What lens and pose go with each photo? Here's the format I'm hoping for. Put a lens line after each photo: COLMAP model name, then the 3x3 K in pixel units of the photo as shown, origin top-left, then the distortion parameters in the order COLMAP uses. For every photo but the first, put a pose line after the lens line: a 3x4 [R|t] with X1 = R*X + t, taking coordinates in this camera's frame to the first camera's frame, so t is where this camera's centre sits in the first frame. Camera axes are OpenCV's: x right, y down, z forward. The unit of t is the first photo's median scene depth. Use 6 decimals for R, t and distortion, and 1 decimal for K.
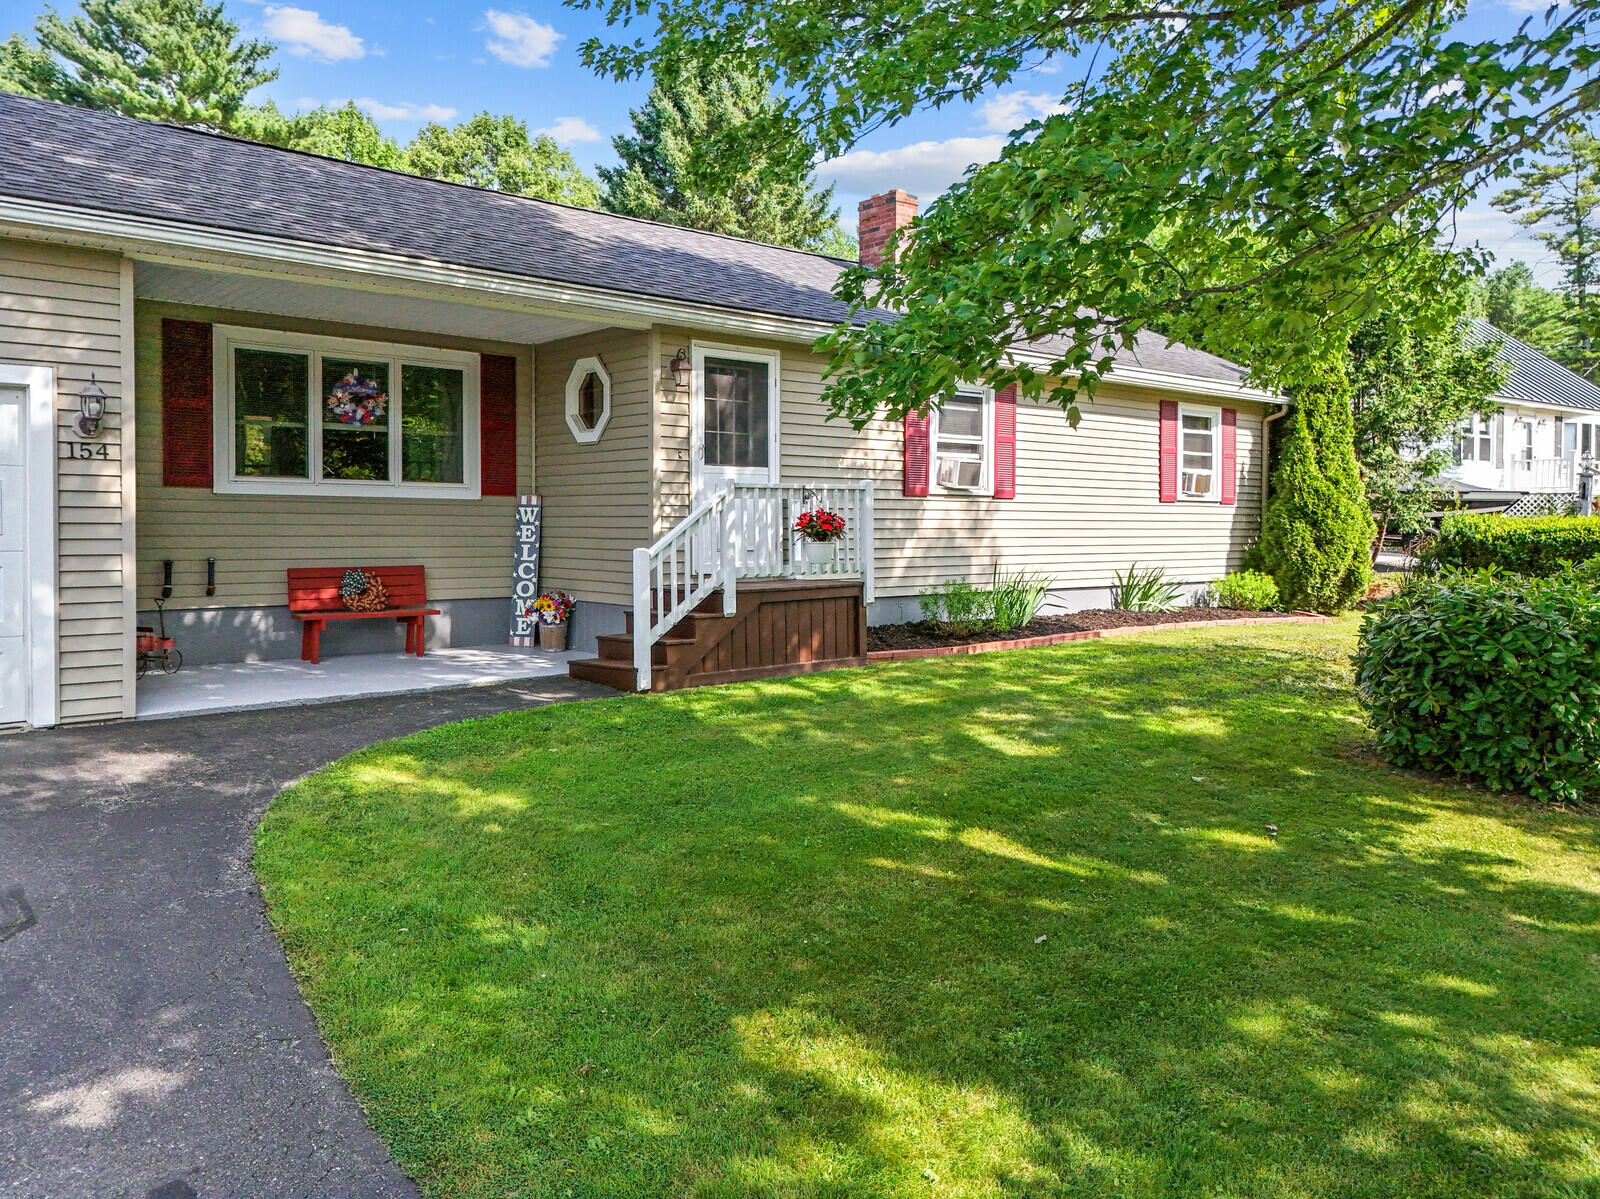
lens RADIAL K [[1221.7, 0, 800.0], [0, 1221.7, 599.5], [0, 0, 1]] dist [0.059329, 0.007658]
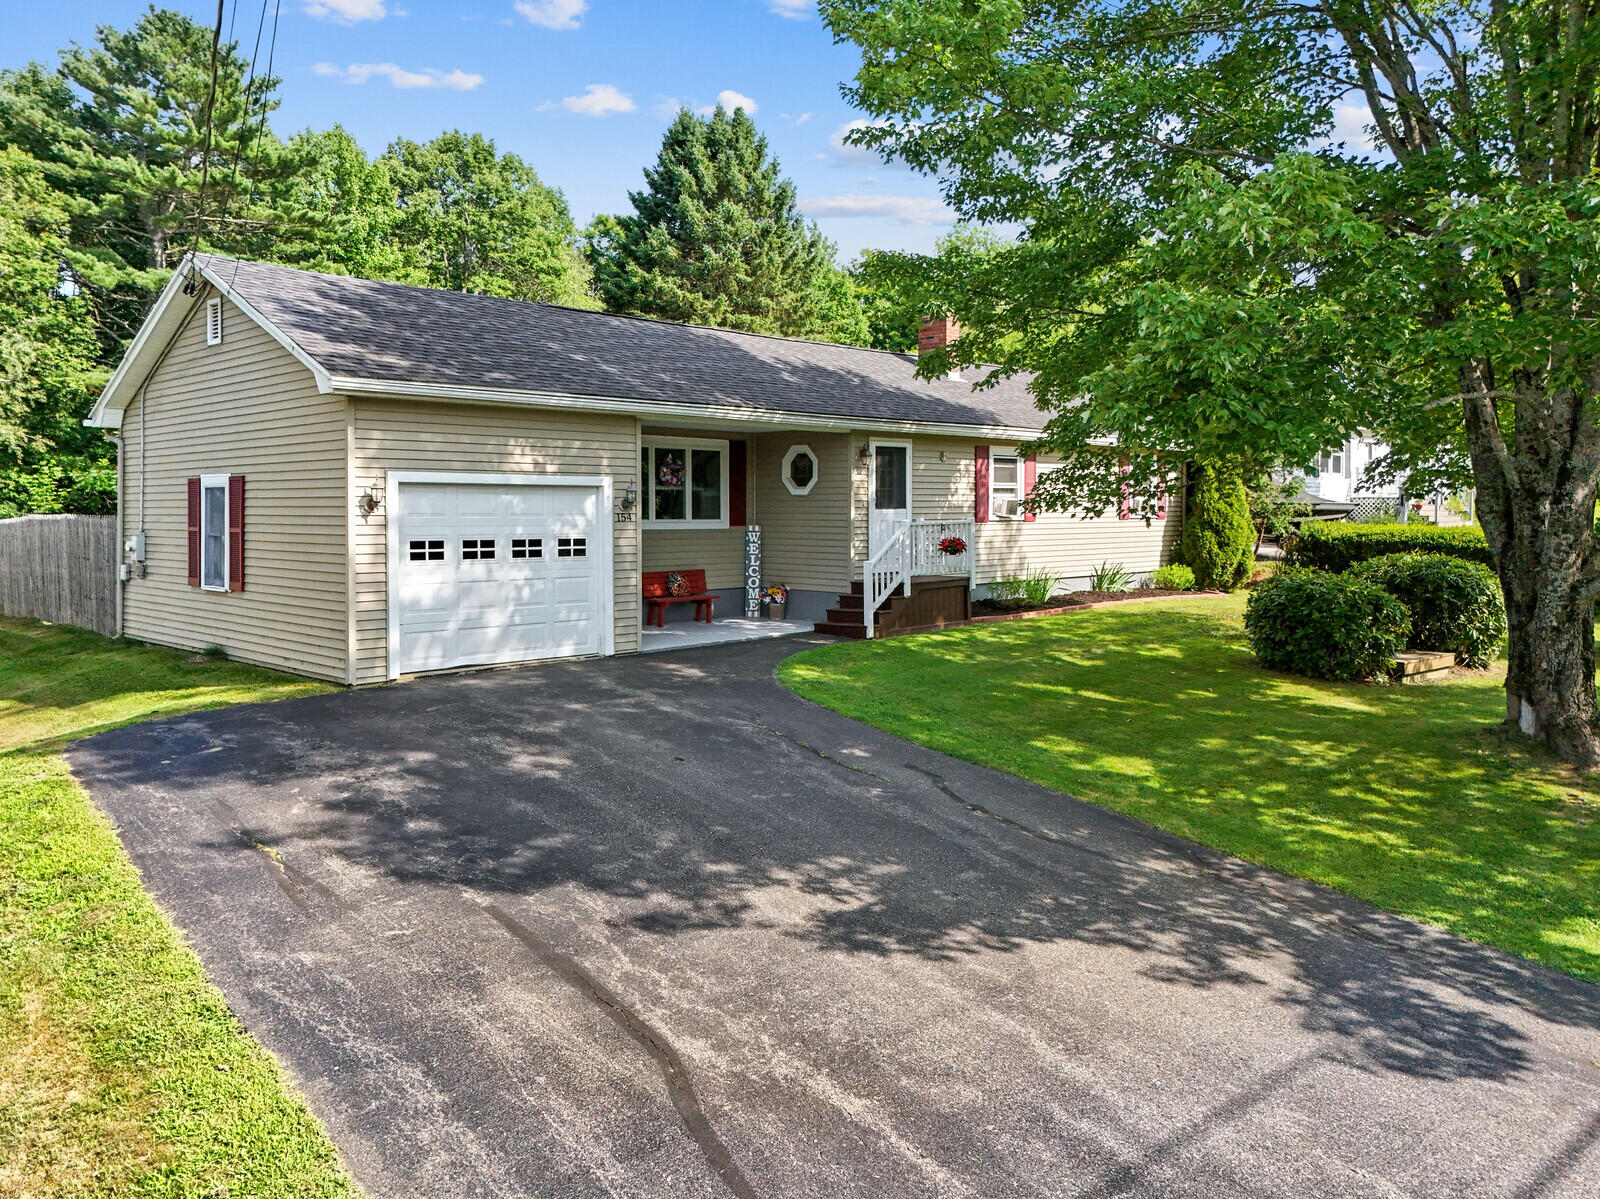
lens RADIAL K [[1233.3, 0, 800.0], [0, 1233.3, 599.5], [0, 0, 1]] dist [0.086257, -0.004862]
pose [[0.996511, -0.011221, 0.082702, -0.241787], [0.009971, 0.999830, 0.015520, -0.008682], [-0.082862, -0.014641, 0.996453, -0.527452]]
